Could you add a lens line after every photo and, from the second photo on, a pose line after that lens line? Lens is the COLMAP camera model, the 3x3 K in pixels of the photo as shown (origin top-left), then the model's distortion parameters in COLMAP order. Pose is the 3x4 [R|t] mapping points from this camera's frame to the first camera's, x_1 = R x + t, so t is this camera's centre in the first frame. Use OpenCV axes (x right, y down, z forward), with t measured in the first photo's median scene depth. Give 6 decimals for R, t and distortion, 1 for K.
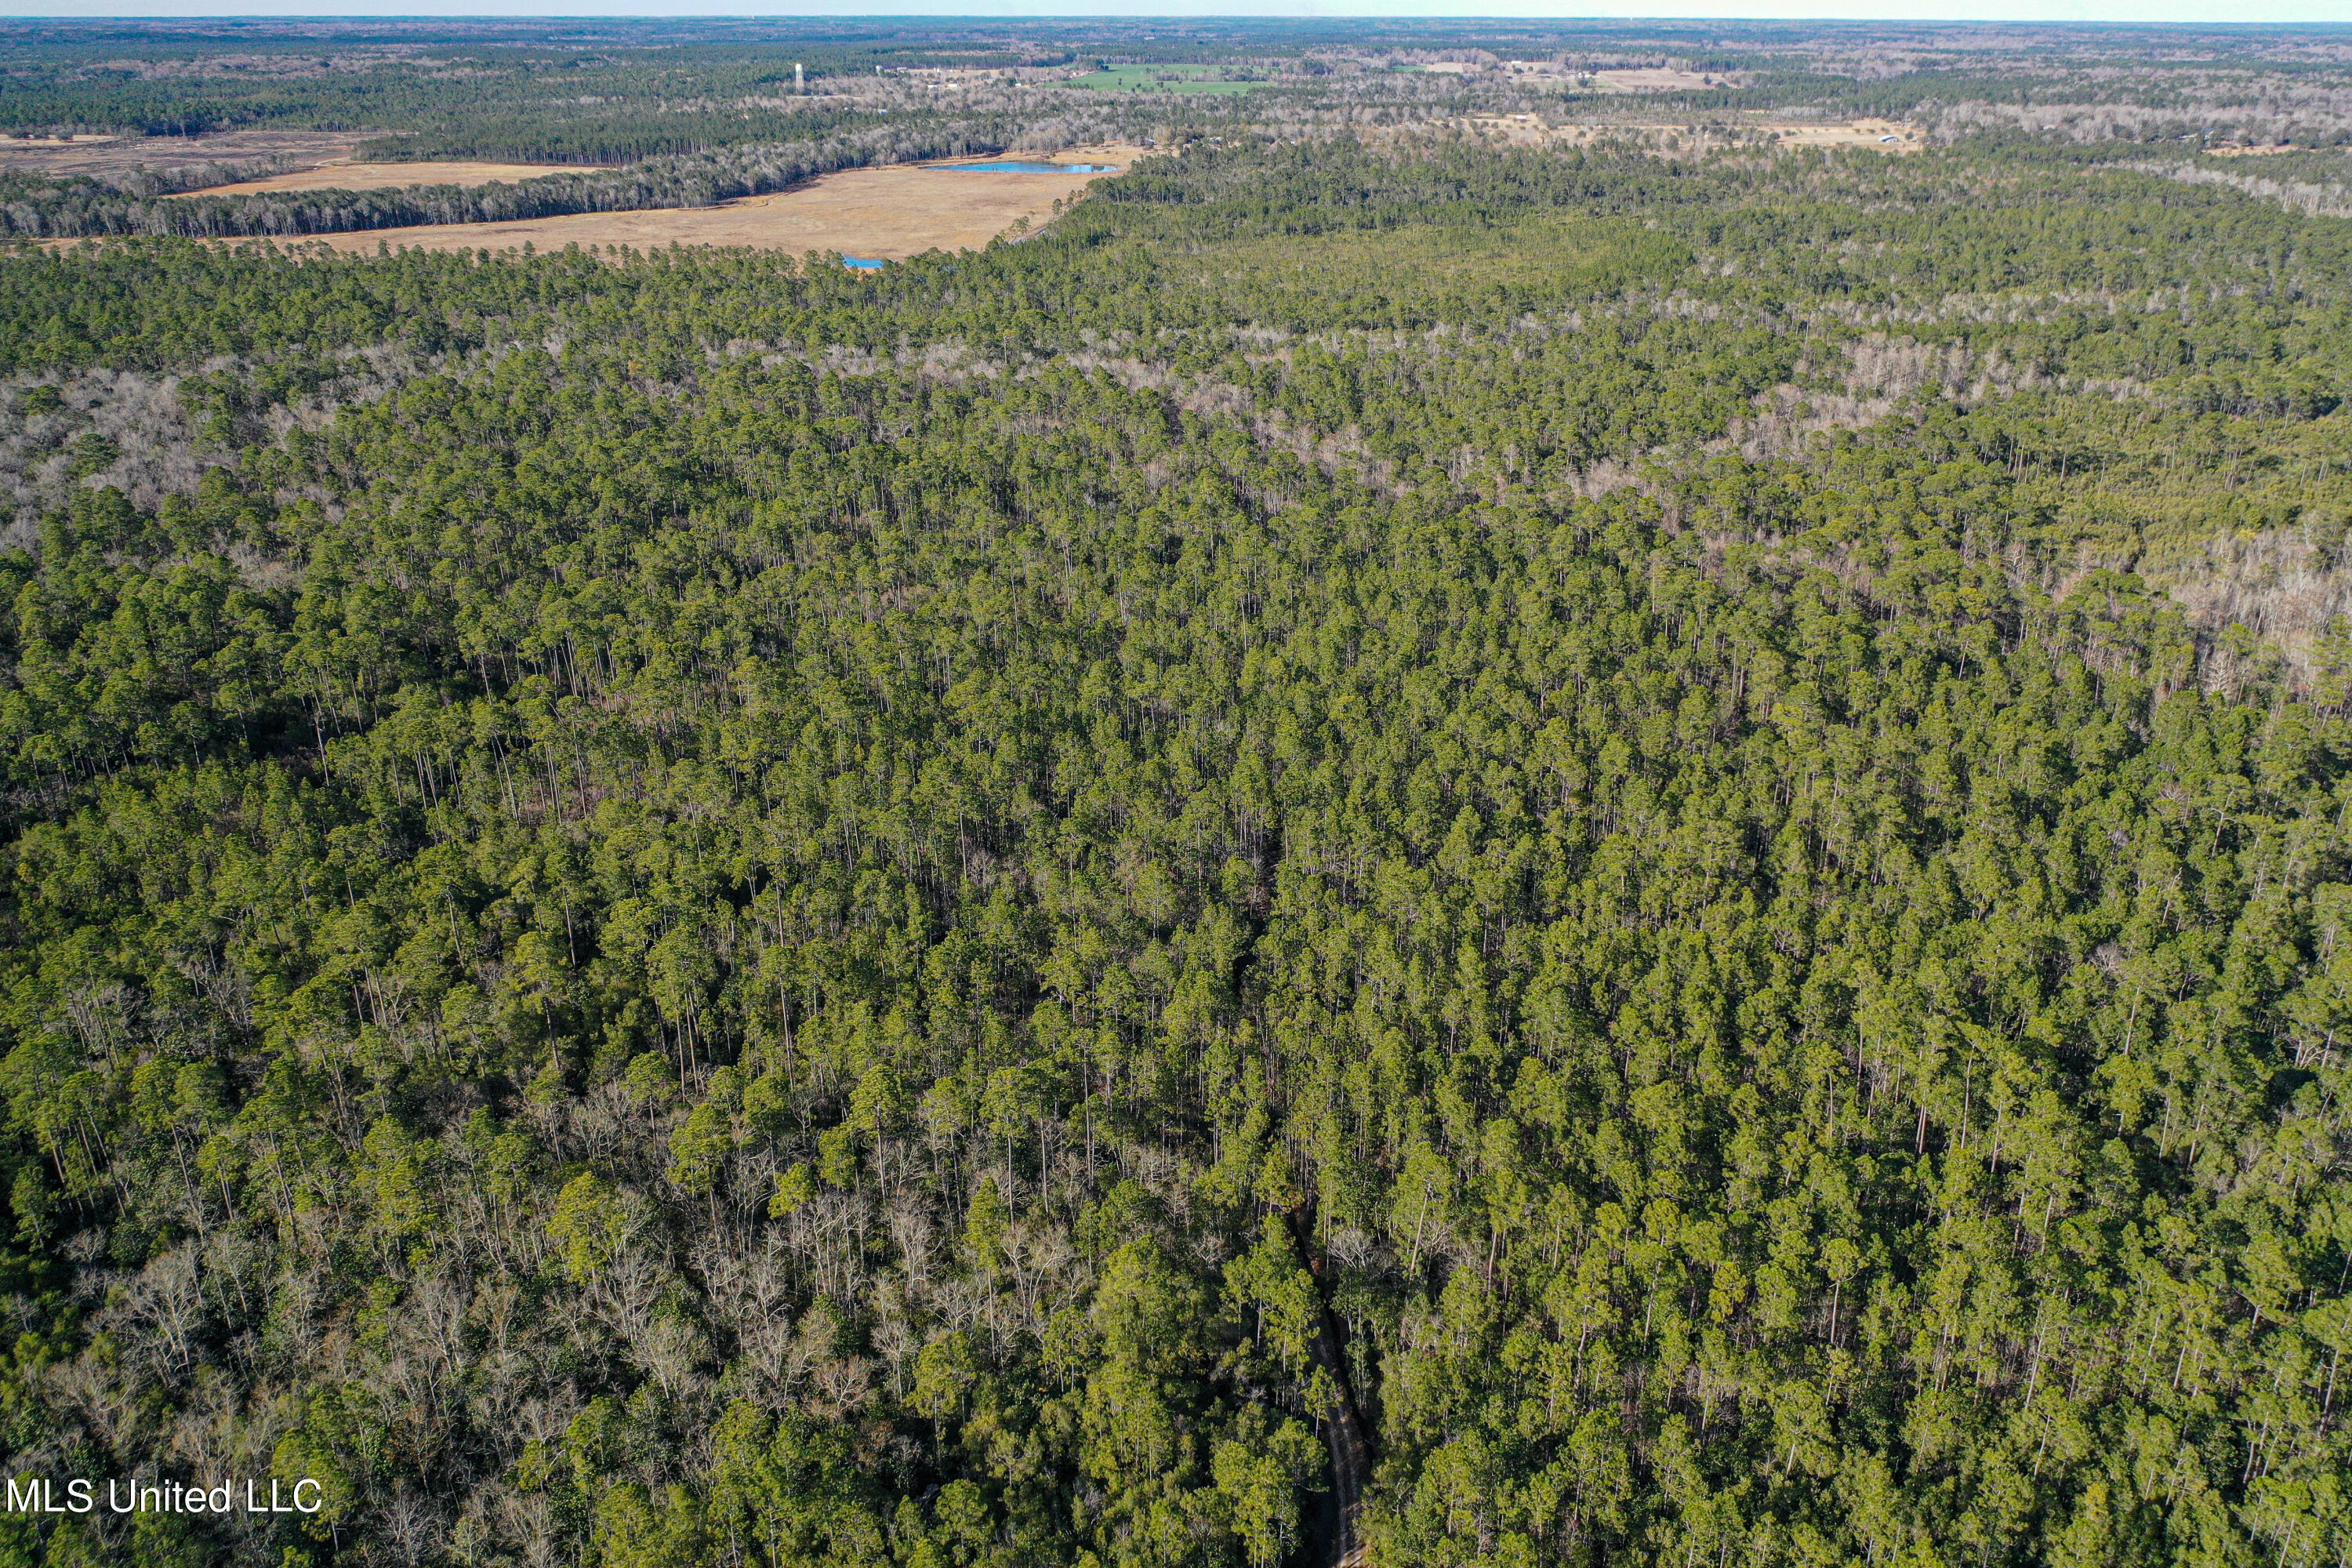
lens RADIAL K [[1864.2, 0, 1167.4], [0, 1864.2, 775.2], [0, 0, 1]] dist [0.001902, 0.002384]
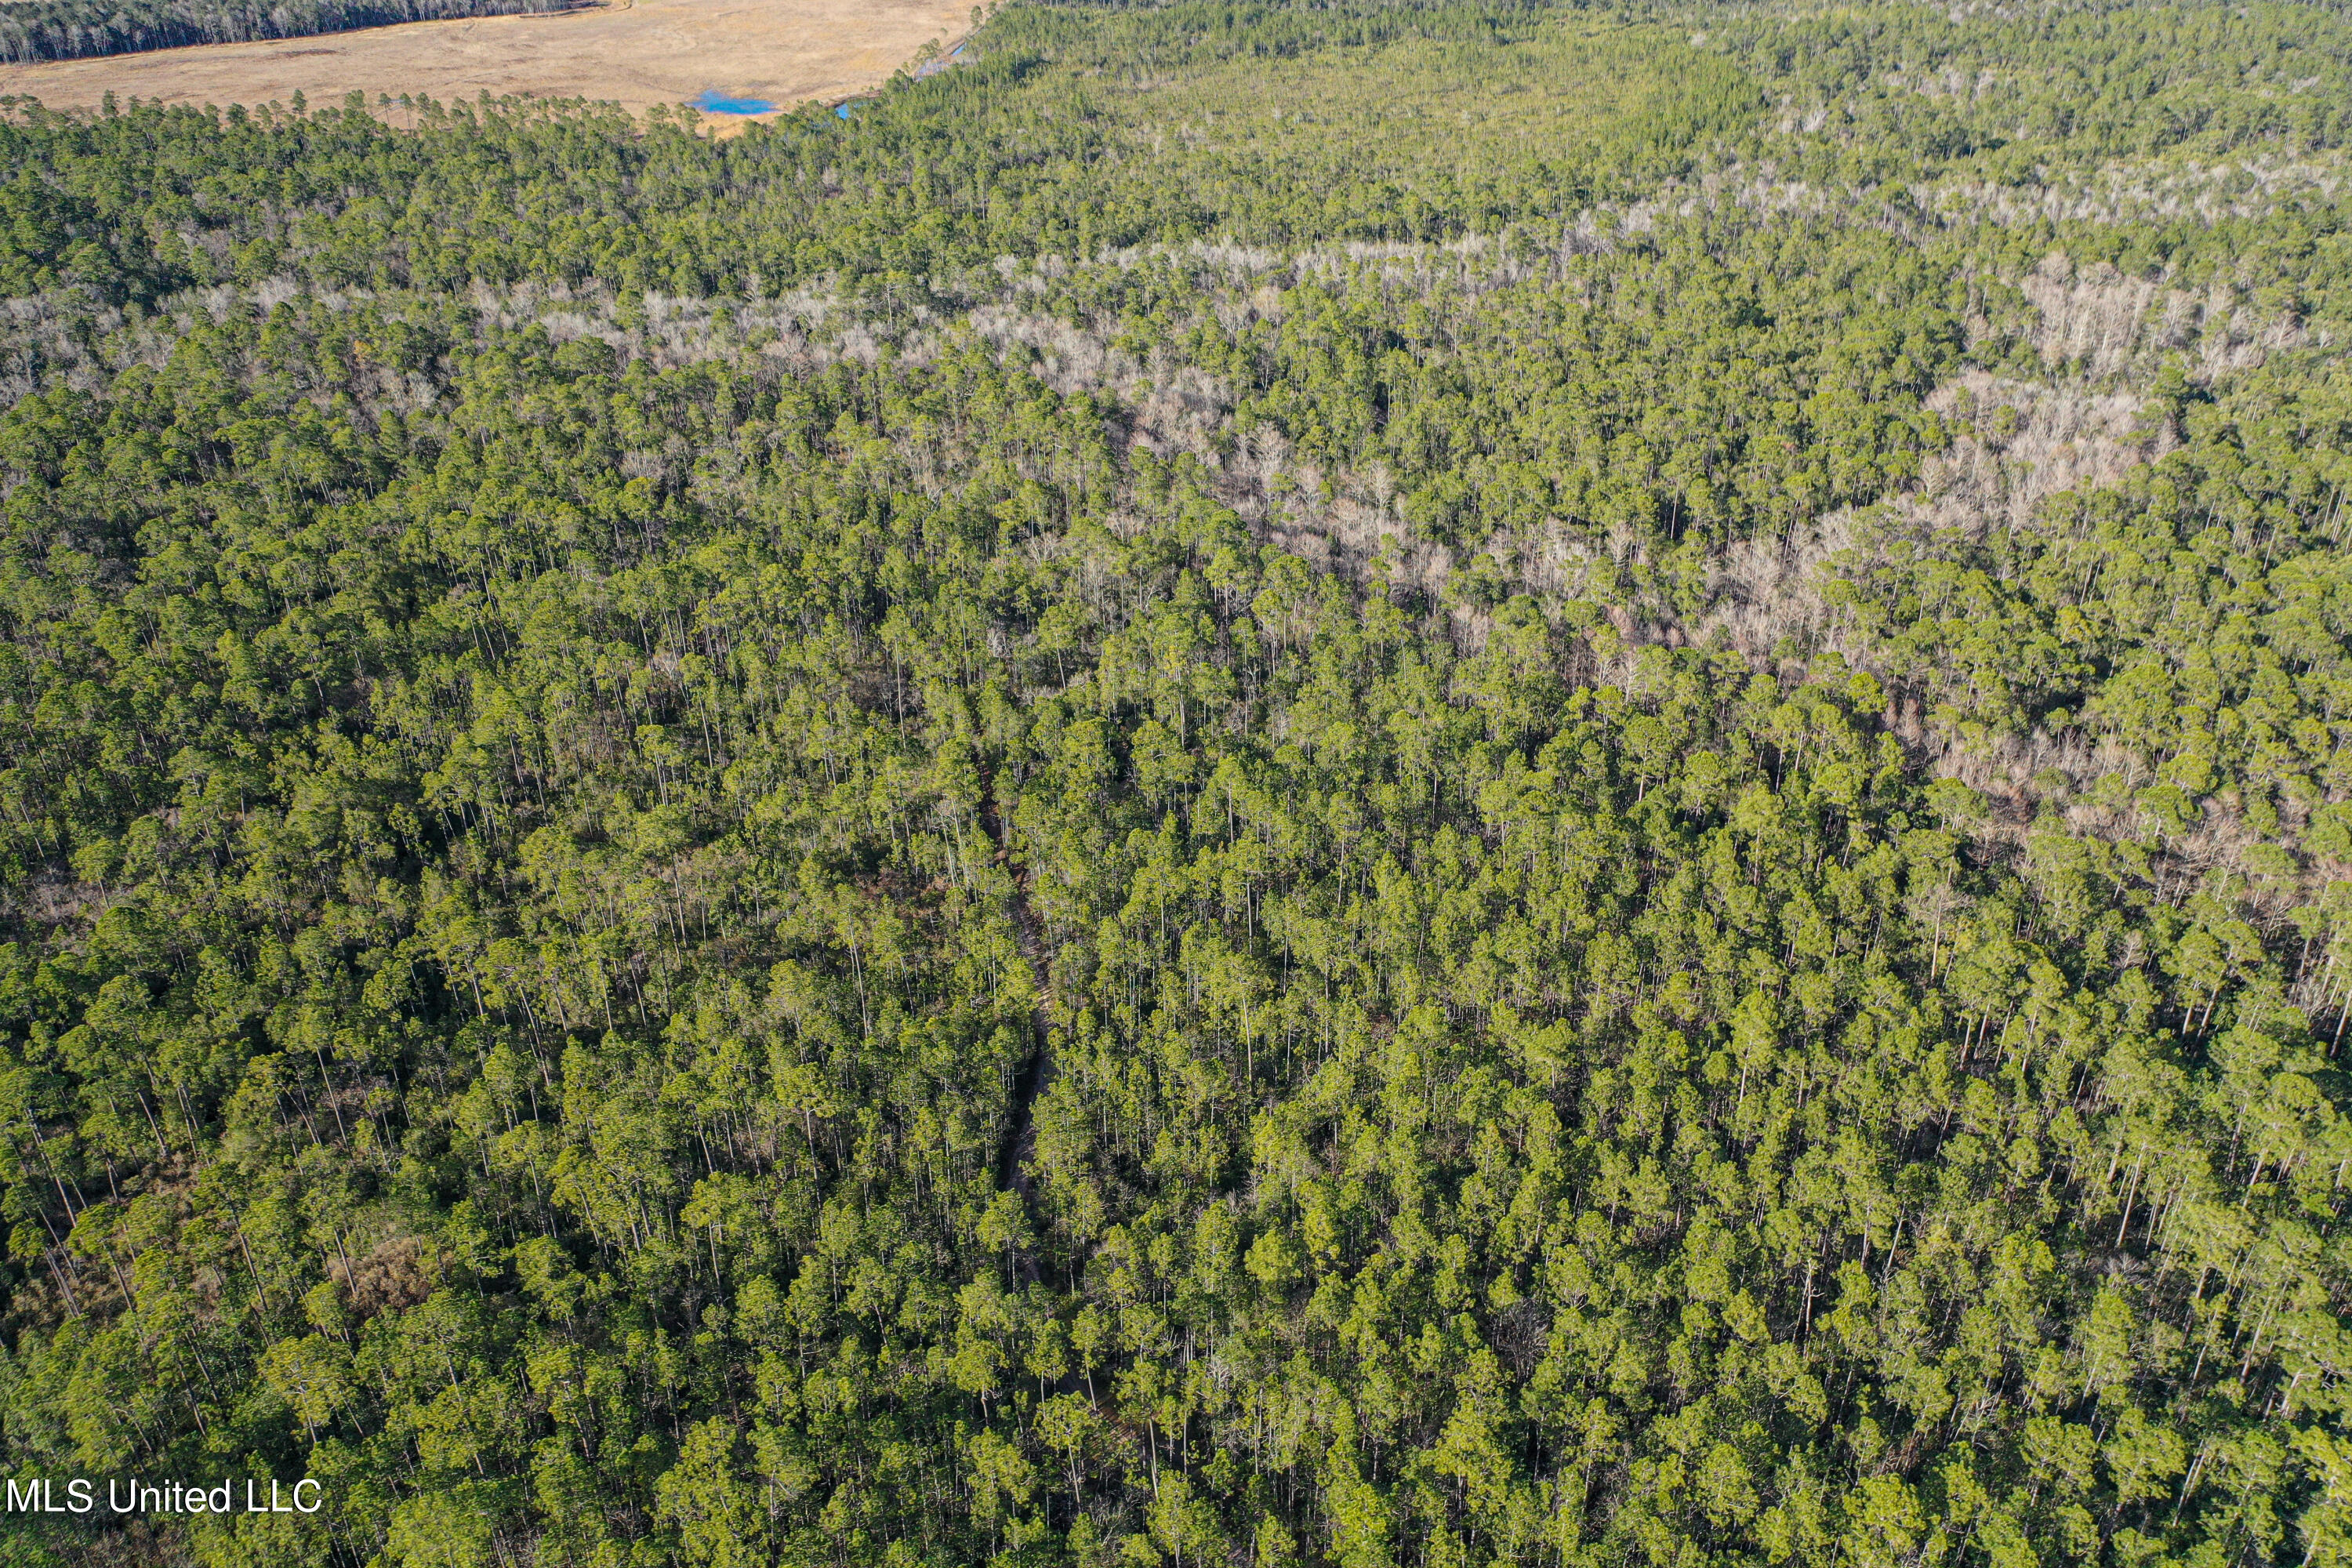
lens RADIAL K [[1866.3, 0, 1167.6], [0, 1866.3, 772.4], [0, 0, 1]] dist [0.001392, 0.004161]
pose [[0.999604, -0.017085, 0.022347, 0.001811], [0.014152, 0.992004, 0.125409, -0.103420], [-0.024311, -0.125043, 0.991853, 0.188658]]
